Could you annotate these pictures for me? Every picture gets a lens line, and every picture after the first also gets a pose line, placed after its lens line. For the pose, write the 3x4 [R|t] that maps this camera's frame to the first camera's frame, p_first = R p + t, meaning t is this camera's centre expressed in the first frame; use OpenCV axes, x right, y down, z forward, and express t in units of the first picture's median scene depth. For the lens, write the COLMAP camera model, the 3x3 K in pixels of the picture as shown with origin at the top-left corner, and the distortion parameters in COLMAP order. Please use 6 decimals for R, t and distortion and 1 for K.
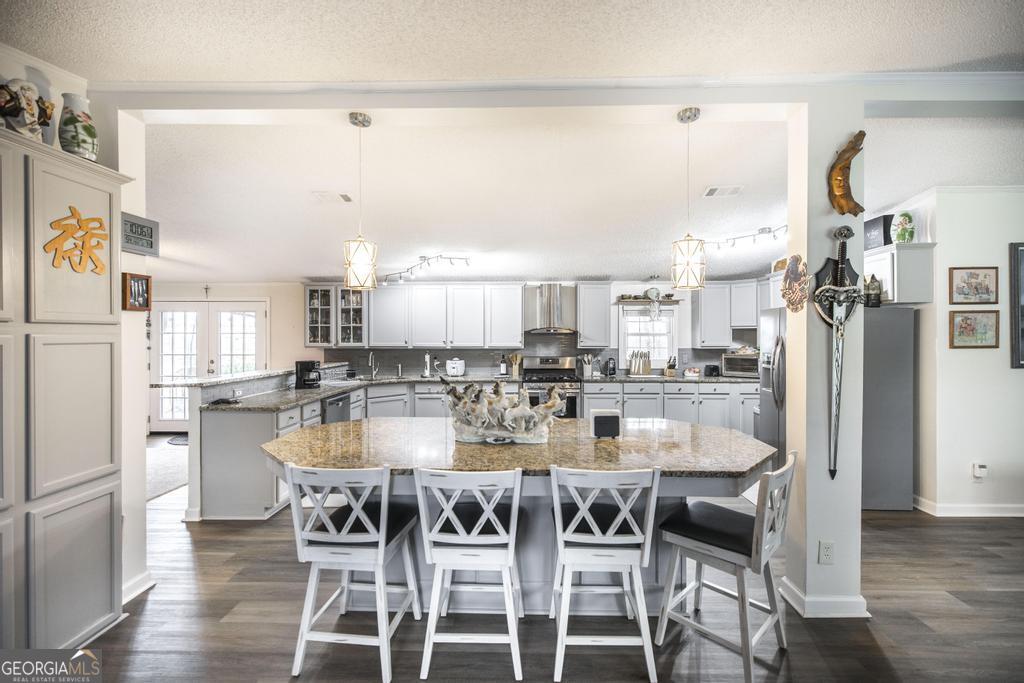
lens RADIAL K [[435.8, 0, 520.1], [0, 435.8, 337.8], [0, 0, 1]] dist [0.002898, 0.000027]
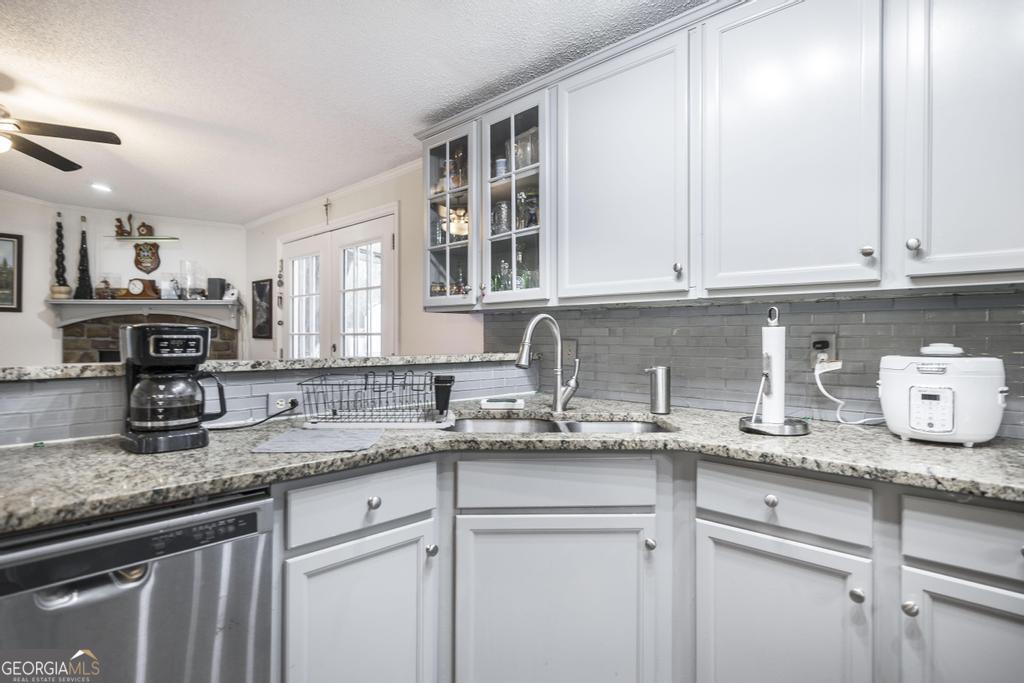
lens RADIAL K [[540.2, 0, 518.6], [0, 540.2, 336.2], [0, 0, 1]] dist [-0.002277, -0.000255]
pose [[0.747549, 0.002025, -0.664204, -0.131048], [-0.010710, 0.999902, -0.009006, 0.047804], [0.664121, 0.013846, 0.747497, 0.719761]]
